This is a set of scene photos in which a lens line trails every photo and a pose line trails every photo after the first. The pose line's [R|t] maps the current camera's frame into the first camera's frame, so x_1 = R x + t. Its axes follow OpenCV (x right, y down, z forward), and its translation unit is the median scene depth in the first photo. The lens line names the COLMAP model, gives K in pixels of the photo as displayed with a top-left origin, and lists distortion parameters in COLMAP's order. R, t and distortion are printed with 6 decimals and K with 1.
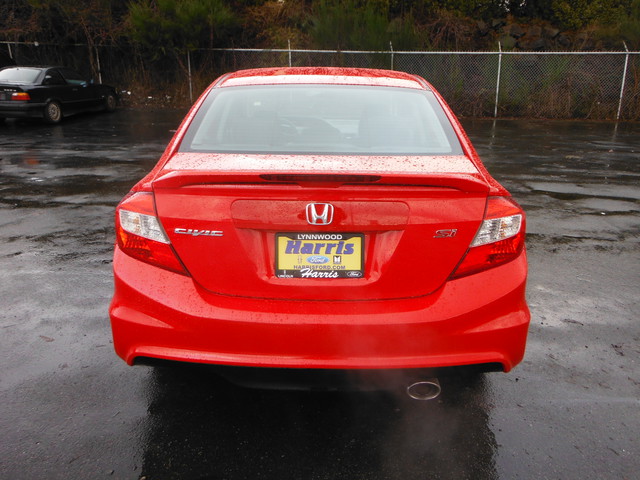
lens RADIAL K [[558.5, 0, 319.0], [0, 558.5, 239.3], [0, 0, 1]] dist [-0.002176, 0.005303]
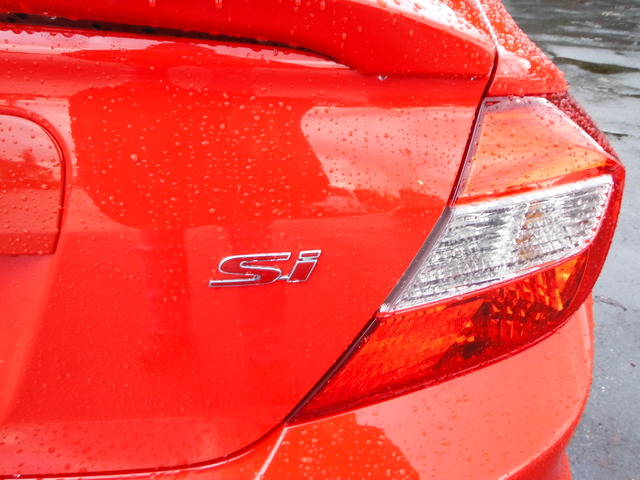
lens RADIAL K [[519.4, 0, 319.5], [0, 519.4, 238.1], [0, 0, 1]] dist [0.012746, 0.004117]
pose [[0.998696, 0.051060, 0.000418, 0.071391], [-0.049334, 0.962757, 0.265829, -0.022506], [0.013171, -0.265503, 0.964020, 0.233809]]
